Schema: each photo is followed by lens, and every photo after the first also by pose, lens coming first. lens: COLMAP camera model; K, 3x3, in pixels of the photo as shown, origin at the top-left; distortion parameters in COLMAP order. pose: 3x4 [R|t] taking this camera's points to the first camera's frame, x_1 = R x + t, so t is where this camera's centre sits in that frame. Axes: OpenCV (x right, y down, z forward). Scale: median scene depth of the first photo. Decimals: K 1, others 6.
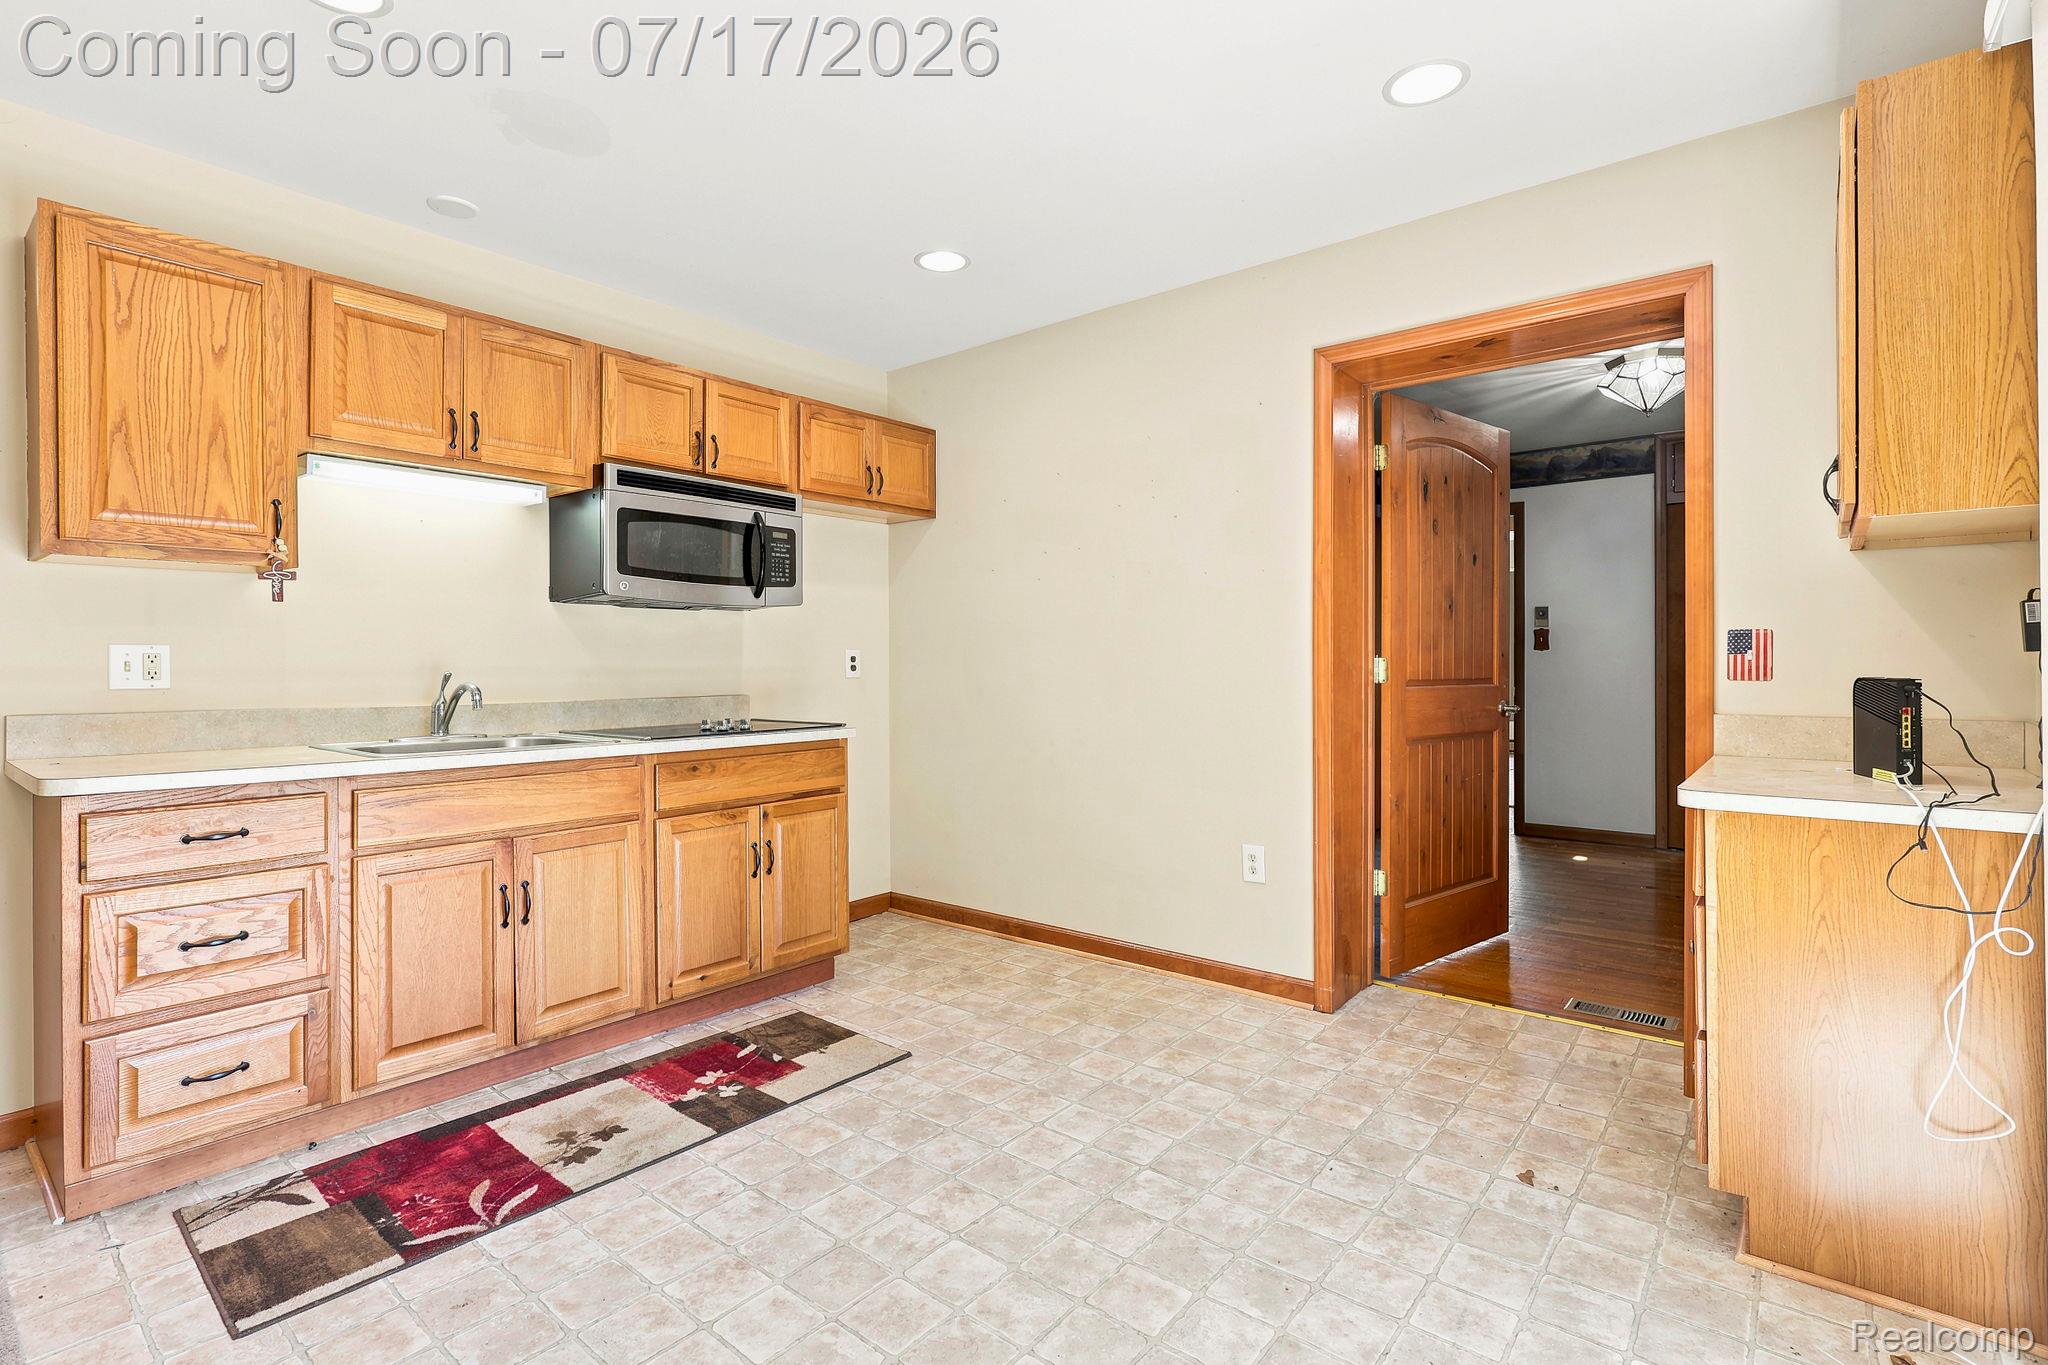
lens RADIAL K [[951.2, 0, 1024.8], [0, 951.2, 666.2], [0, 0, 1]] dist [-0.005024, -0.001008]
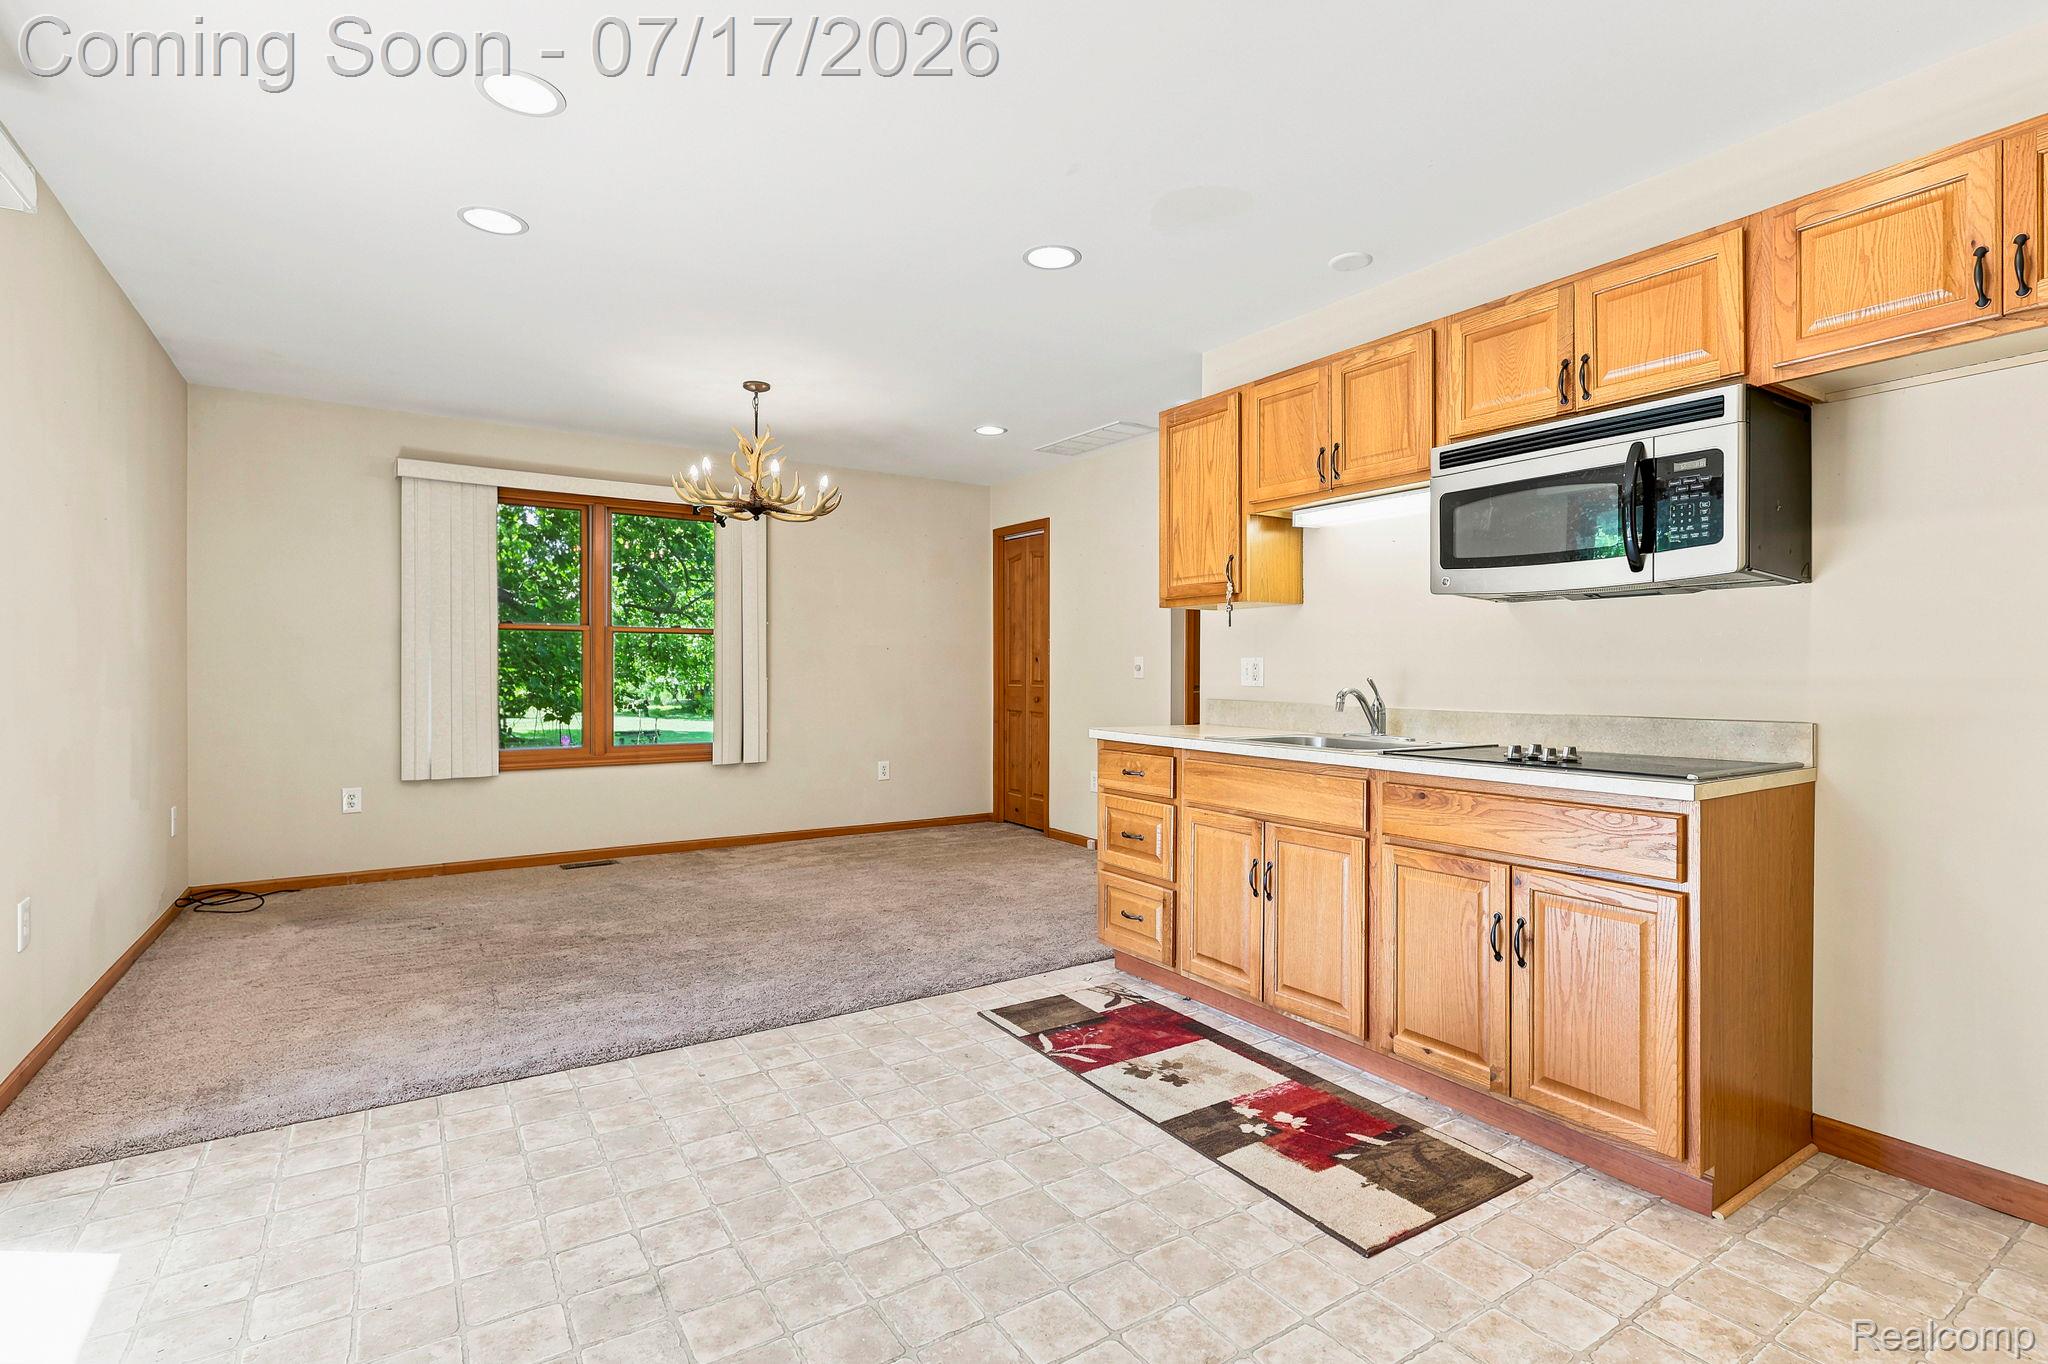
lens RADIAL K [[951.2, 0, 1021.9], [0, 951.2, 676.9], [0, 0, 1]] dist [-0.005024, -0.001008]
pose [[-0.293205, 0.006098, -0.956030, 0.645168], [-0.008086, 0.999928, 0.008858, -0.001169], [0.956015, 0.010328, -0.293135, 1.058257]]
